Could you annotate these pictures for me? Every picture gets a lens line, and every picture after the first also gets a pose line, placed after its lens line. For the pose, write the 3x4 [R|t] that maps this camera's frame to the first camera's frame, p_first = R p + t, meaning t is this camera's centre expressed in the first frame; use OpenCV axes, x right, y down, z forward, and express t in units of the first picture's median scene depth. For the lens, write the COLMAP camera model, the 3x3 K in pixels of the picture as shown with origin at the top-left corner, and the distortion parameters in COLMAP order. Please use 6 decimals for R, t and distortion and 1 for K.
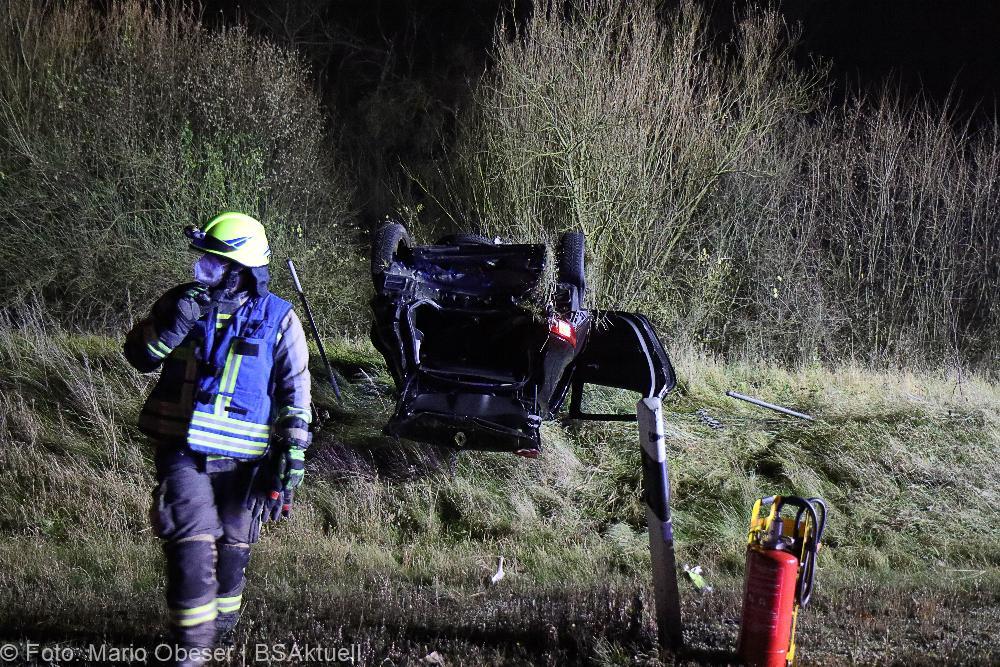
lens RADIAL K [[1080.5, 0, 500.0], [0, 1080.5, 343.0], [0, 0, 1]] dist [0.017897, 0.004120]
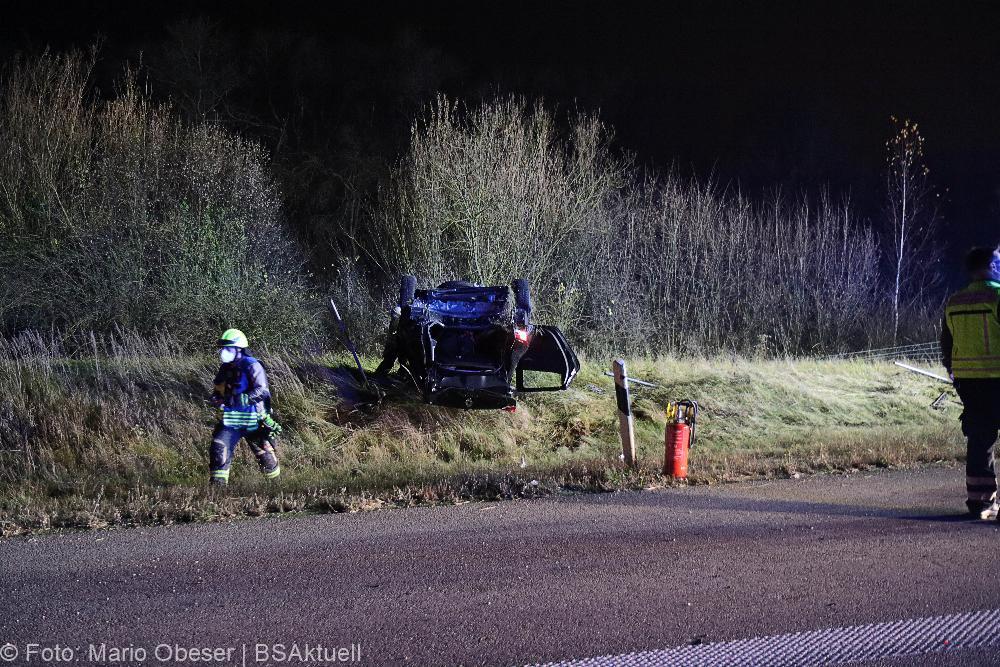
lens RADIAL K [[1279.9, 0, 500.0], [0, 1279.9, 333.5], [0, 0, 1]] dist [-0.011042, -0.007721]
pose [[0.965602, -0.035774, 0.257551, -0.476152], [0.045362, 0.998478, -0.031380, 0.043437], [-0.256036, 0.041983, 0.965755, -0.899769]]
